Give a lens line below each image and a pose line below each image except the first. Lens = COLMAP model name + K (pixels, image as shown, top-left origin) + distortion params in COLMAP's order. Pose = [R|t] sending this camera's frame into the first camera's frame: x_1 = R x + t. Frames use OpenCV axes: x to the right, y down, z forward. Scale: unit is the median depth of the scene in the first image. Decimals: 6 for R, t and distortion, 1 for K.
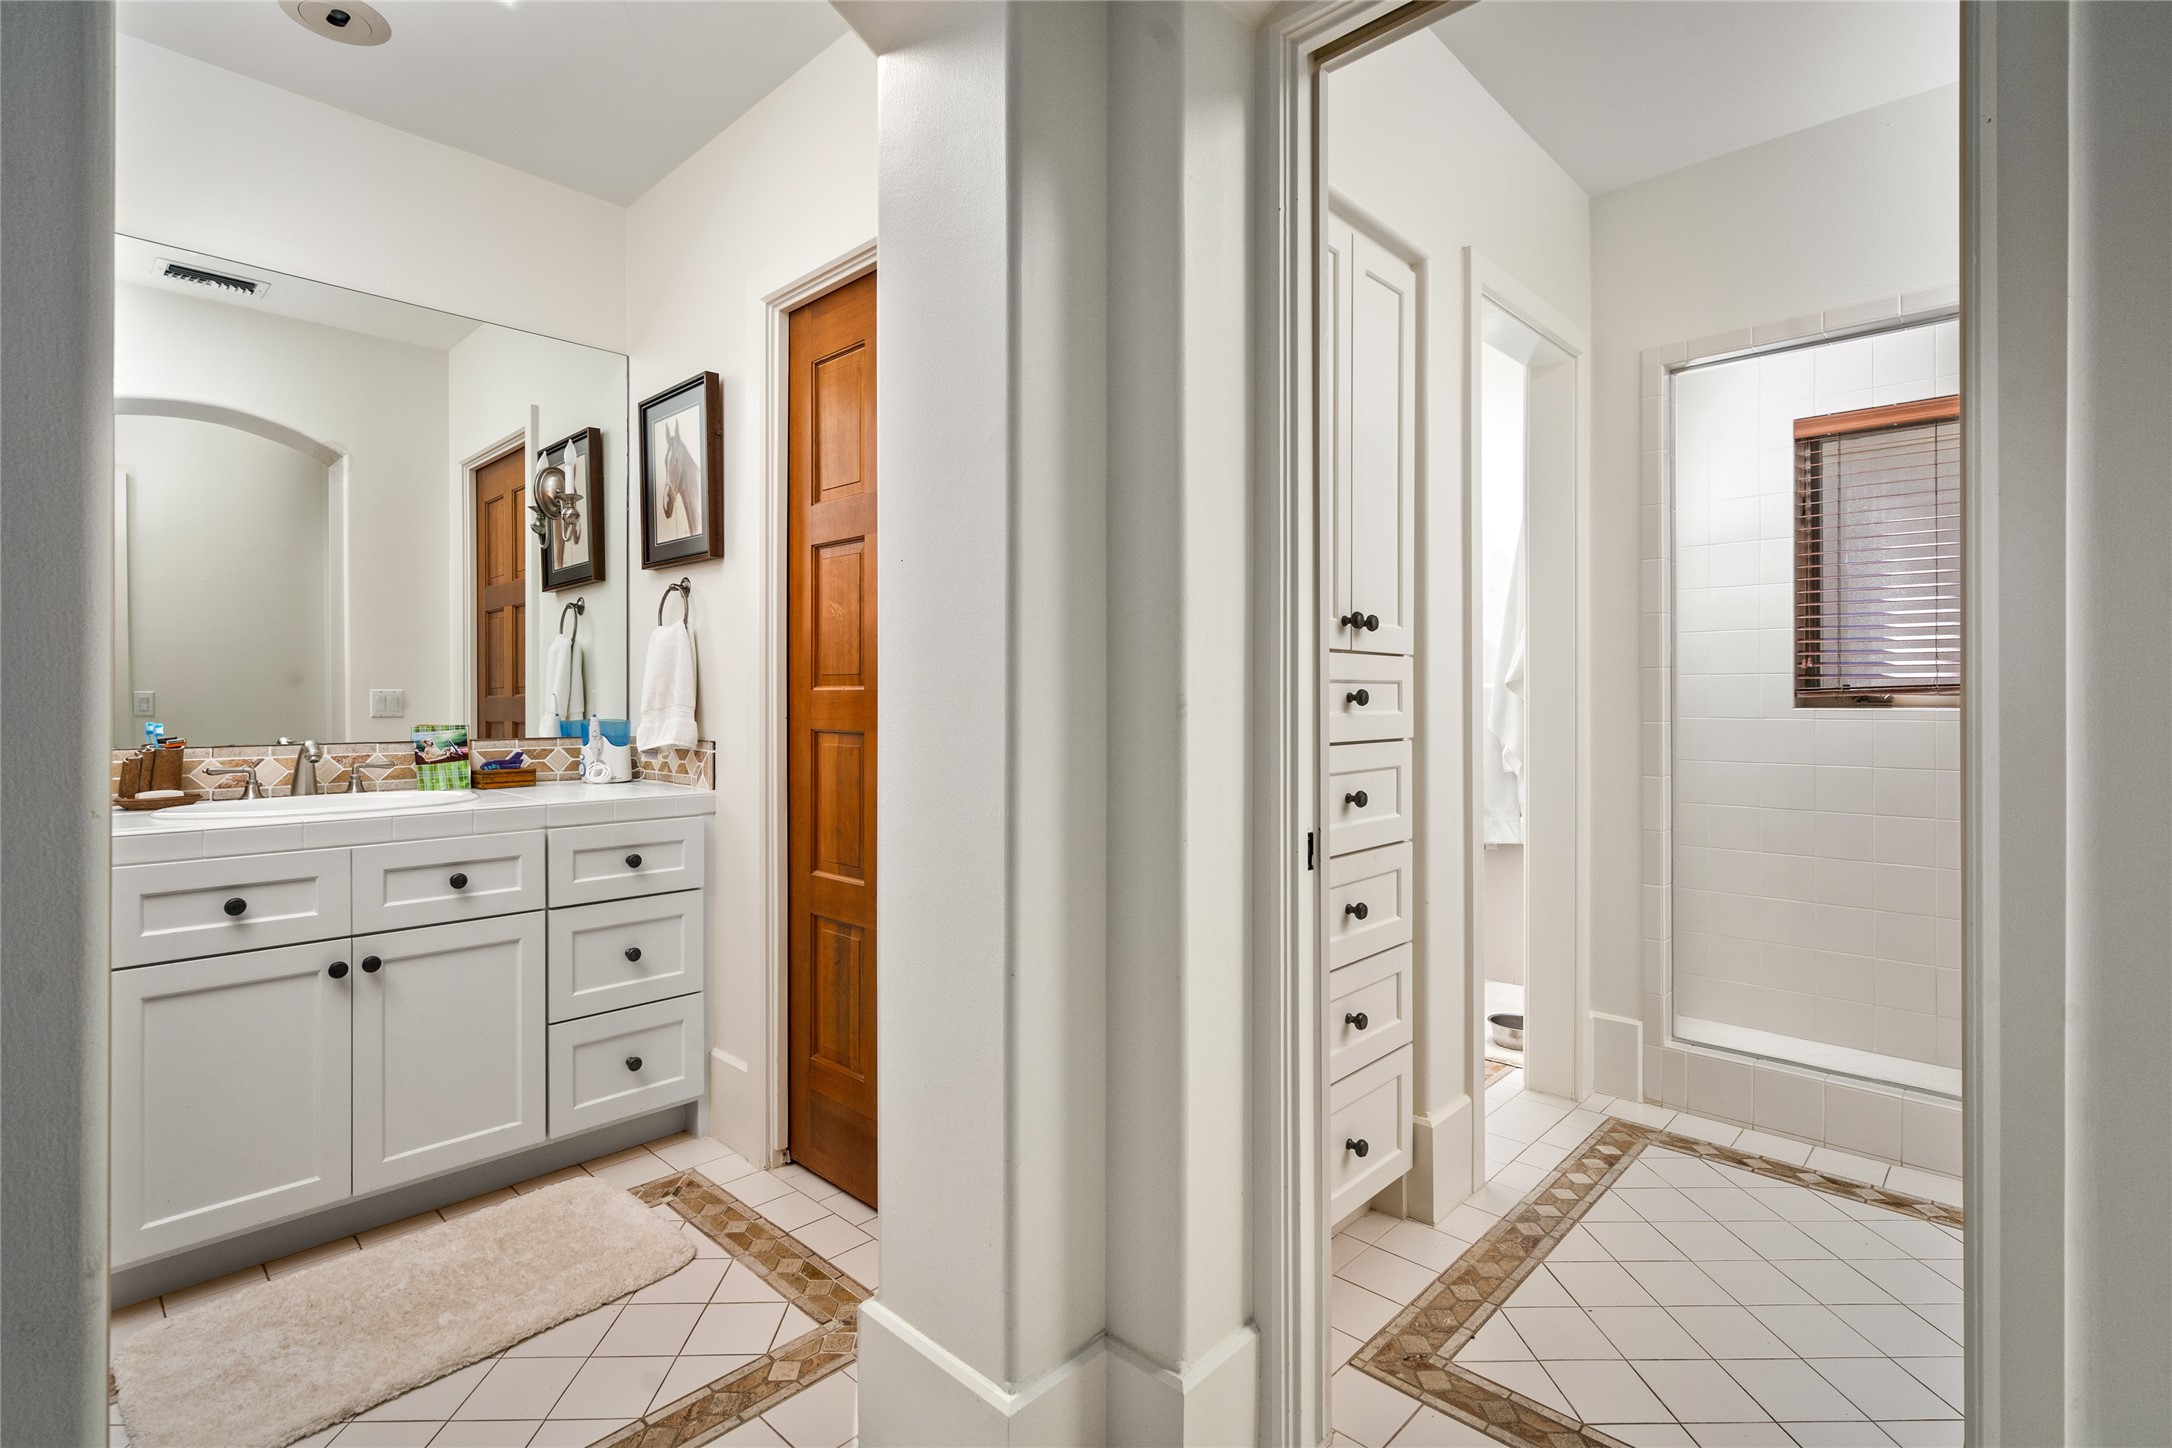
lens RADIAL K [[1013.5, 0, 1085.1], [0, 1013.5, 700.4], [0, 0, 1]] dist [-0.002018, -0.000463]
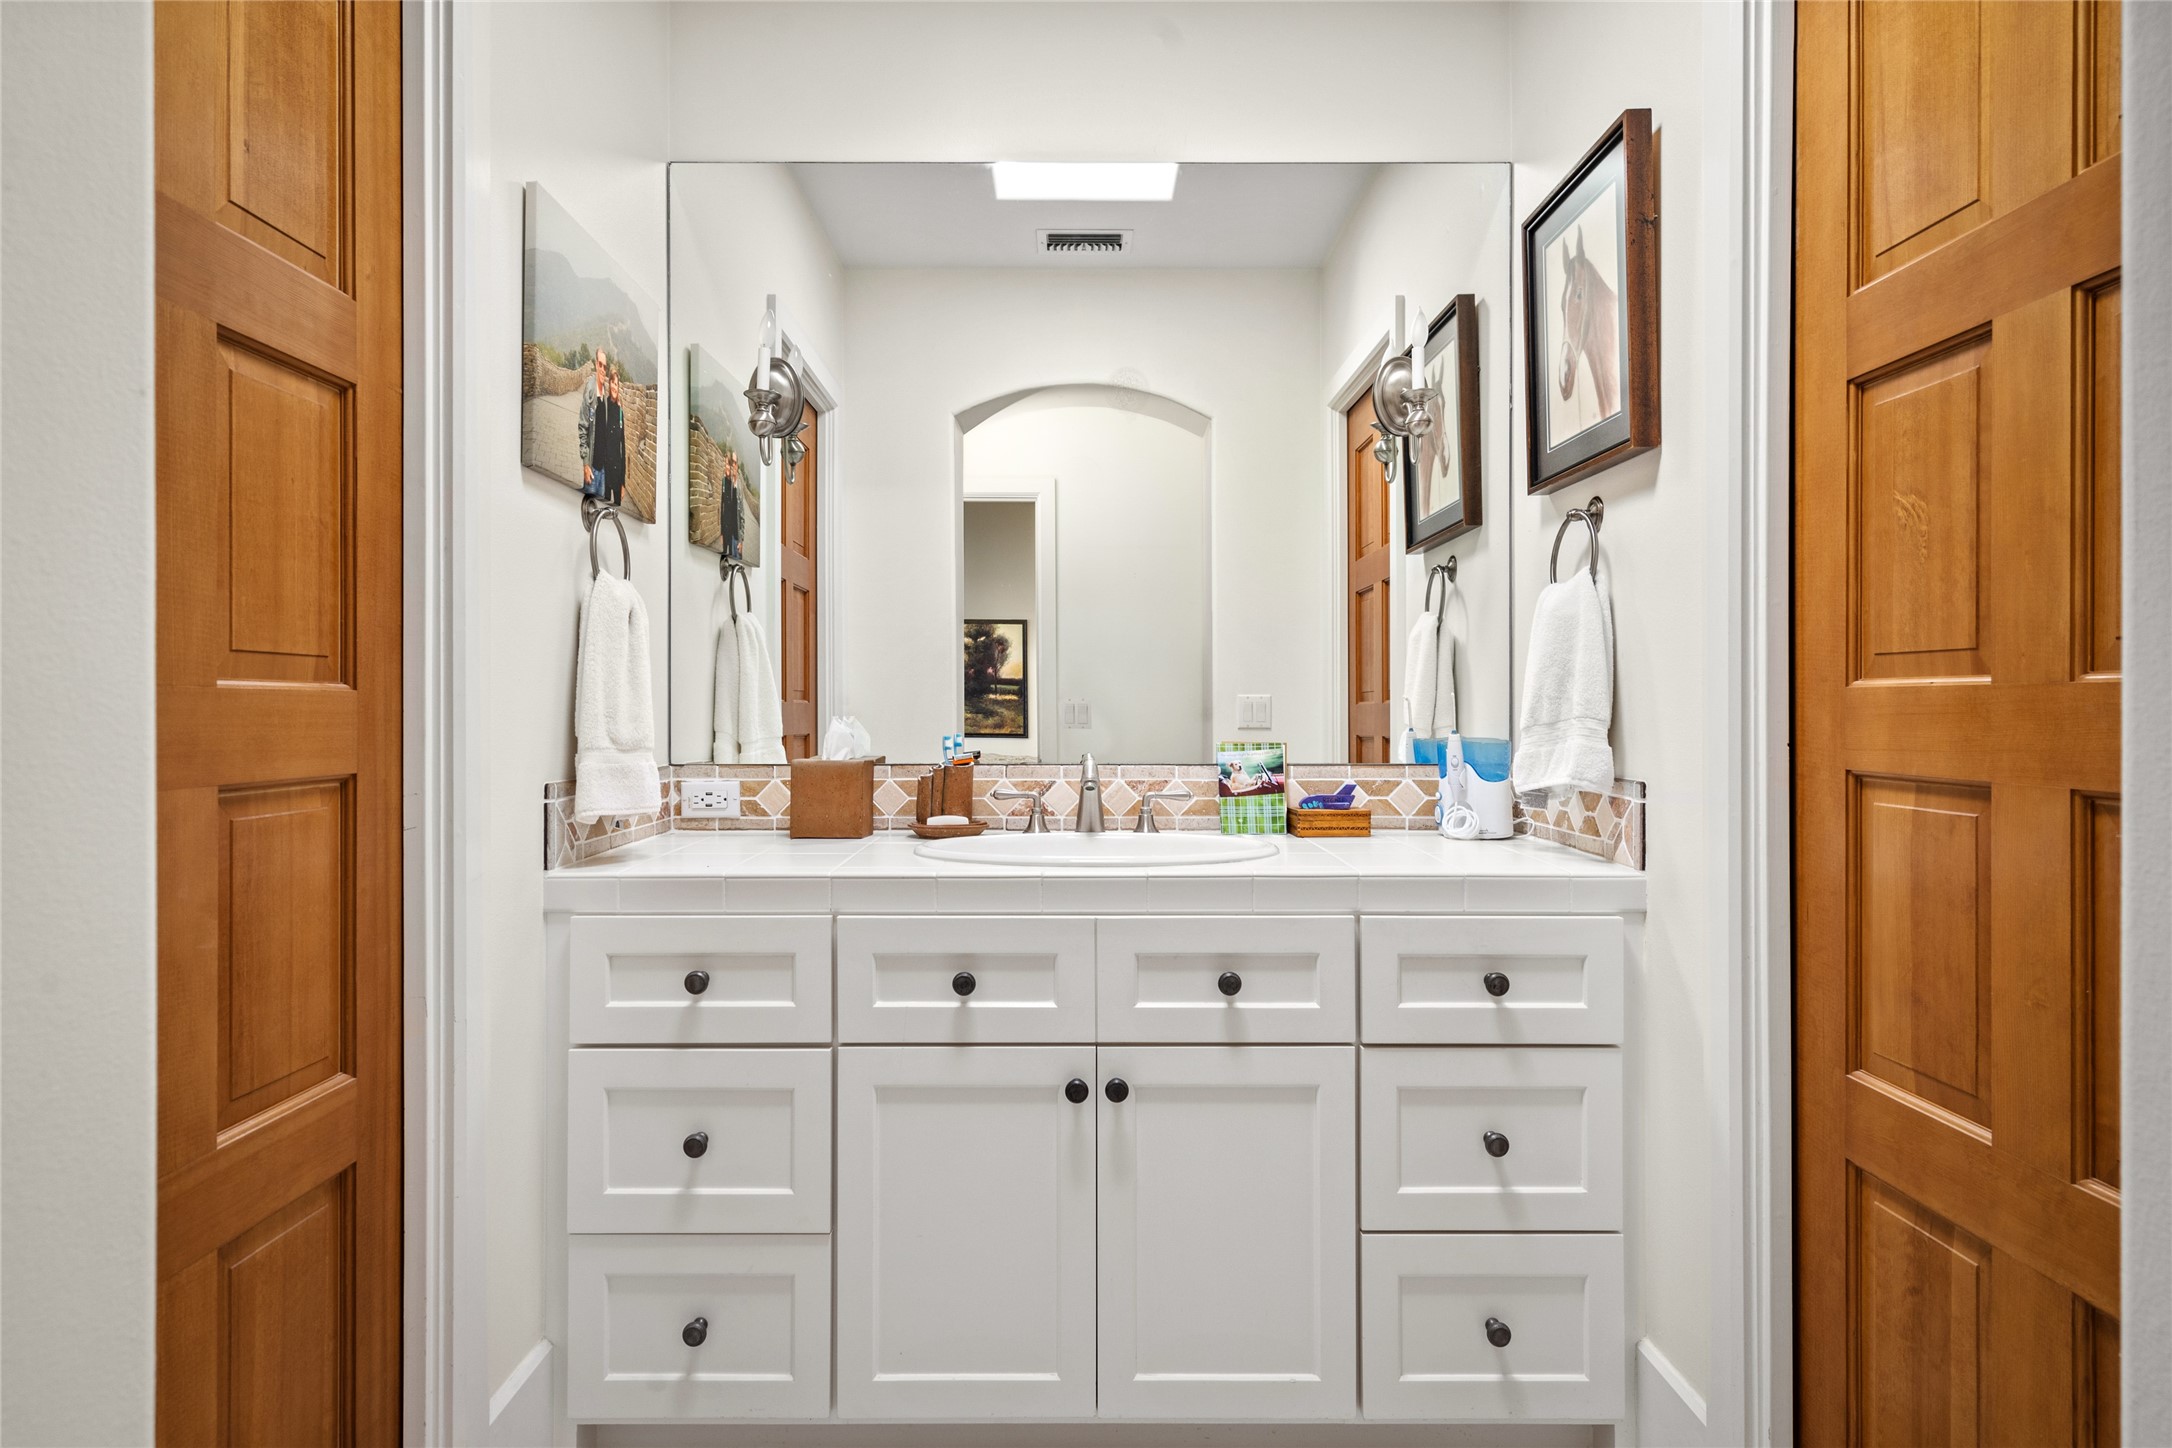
lens RADIAL K [[1197.6, 0, 1088.6], [0, 1197.6, 703.8], [0, 0, 1]] dist [0.005920, 0.000360]
pose [[0.680847, -0.001928, -0.732423, -0.097181], [-0.001710, 0.999990, -0.004221, 0.000867], [0.732424, 0.004127, 0.680836, 0.347099]]
